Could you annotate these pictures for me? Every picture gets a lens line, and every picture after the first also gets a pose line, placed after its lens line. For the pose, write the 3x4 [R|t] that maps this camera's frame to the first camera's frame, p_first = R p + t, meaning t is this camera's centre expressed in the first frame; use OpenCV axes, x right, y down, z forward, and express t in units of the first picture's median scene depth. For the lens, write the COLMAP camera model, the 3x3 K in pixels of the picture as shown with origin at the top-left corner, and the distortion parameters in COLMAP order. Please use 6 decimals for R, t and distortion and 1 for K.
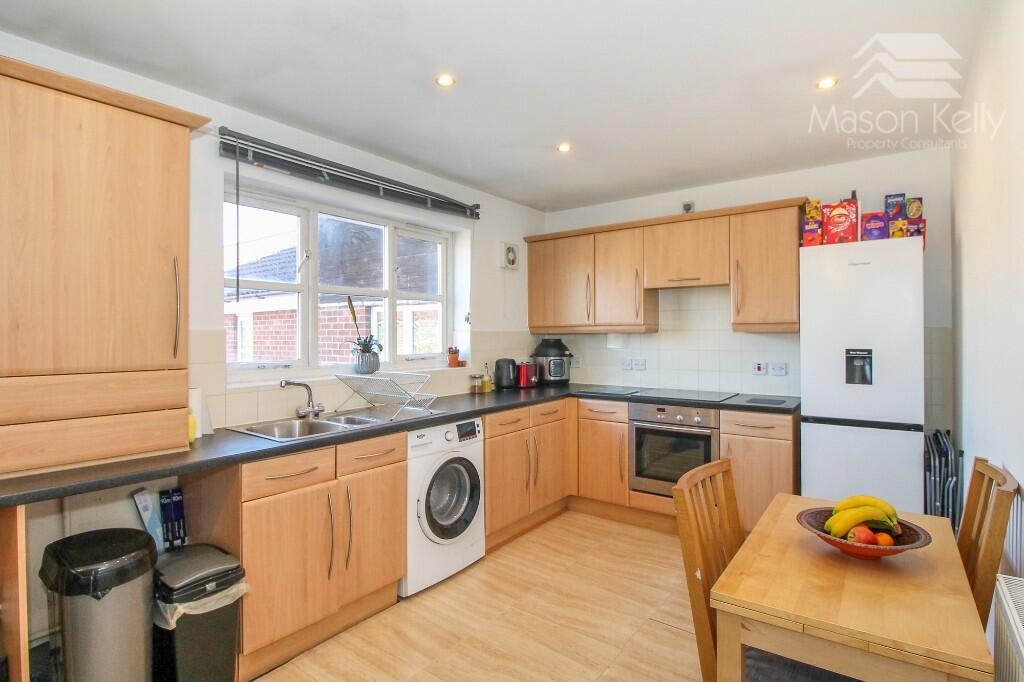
lens RADIAL K [[515.3, 0, 512.0], [0, 515.3, 341.0], [0, 0, 1]] dist [-0.002677, -0.001107]
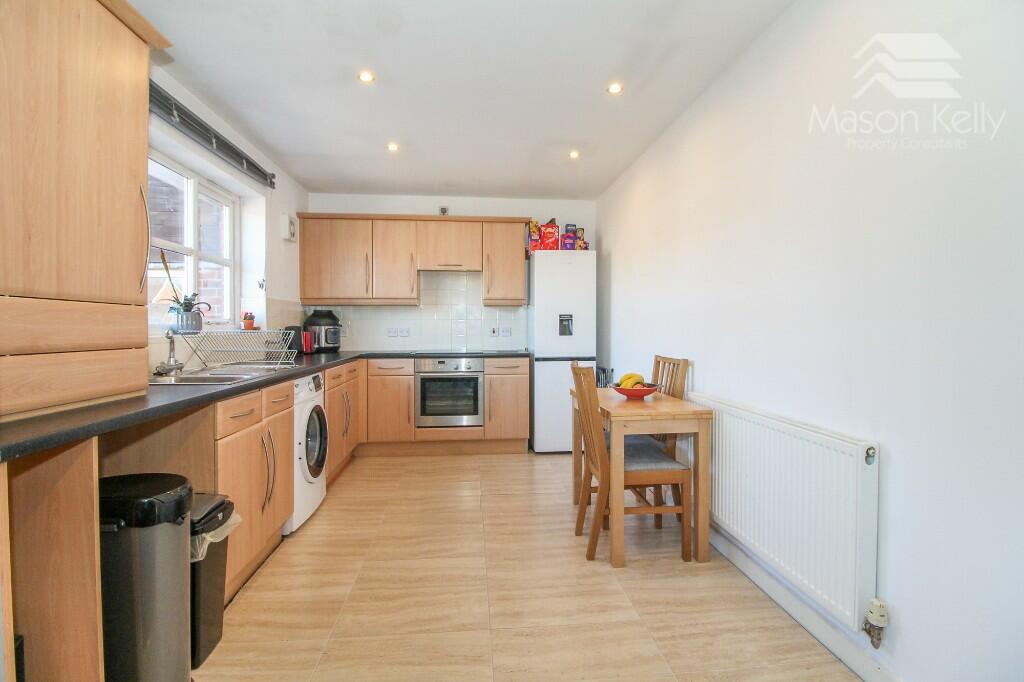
lens RADIAL K [[490.6, 0, 512.0], [0, 490.6, 341.0], [0, 0, 1]] dist [0.001060, 0.000046]
pose [[0.744500, -0.013557, 0.667485, -0.421539], [0.003496, 0.999859, 0.016409, 0.060367], [-0.667613, -0.009882, 0.744443, -0.057644]]
